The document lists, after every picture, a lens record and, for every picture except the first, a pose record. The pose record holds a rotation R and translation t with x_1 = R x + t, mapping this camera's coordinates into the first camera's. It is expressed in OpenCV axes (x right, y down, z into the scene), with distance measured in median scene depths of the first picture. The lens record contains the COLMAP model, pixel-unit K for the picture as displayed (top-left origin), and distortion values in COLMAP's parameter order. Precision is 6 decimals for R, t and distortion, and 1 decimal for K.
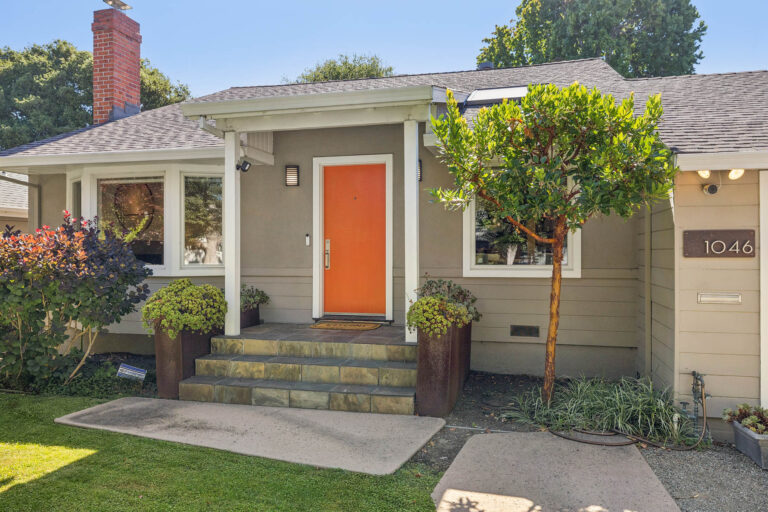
lens RADIAL K [[578.1, 0, 384.0], [0, 578.1, 256.0], [0, 0, 1]] dist [-0.012252, -0.008522]
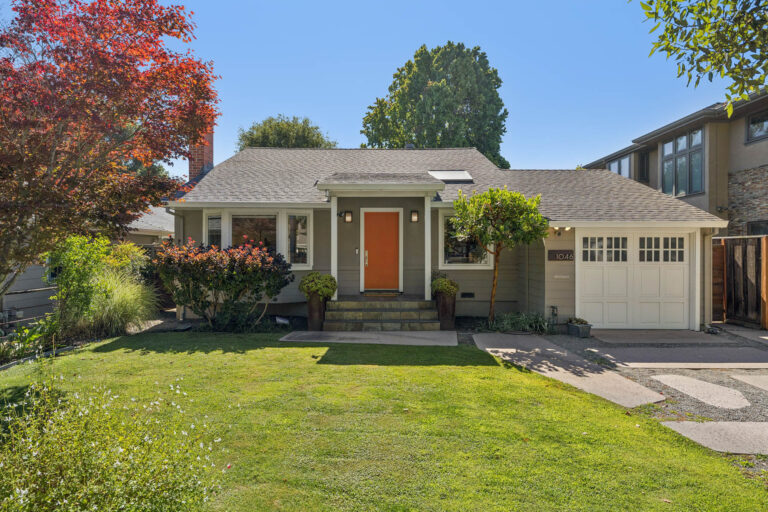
lens RADIAL K [[447.1, 0, 384.0], [0, 447.1, 256.0], [0, 0, 1]] dist [-0.003392, -0.000241]
pose [[0.963083, 0.000959, 0.269202, -0.522407], [-0.001327, 0.999998, 0.001182, -0.015018], [-0.269200, -0.001496, 0.963083, -0.516345]]
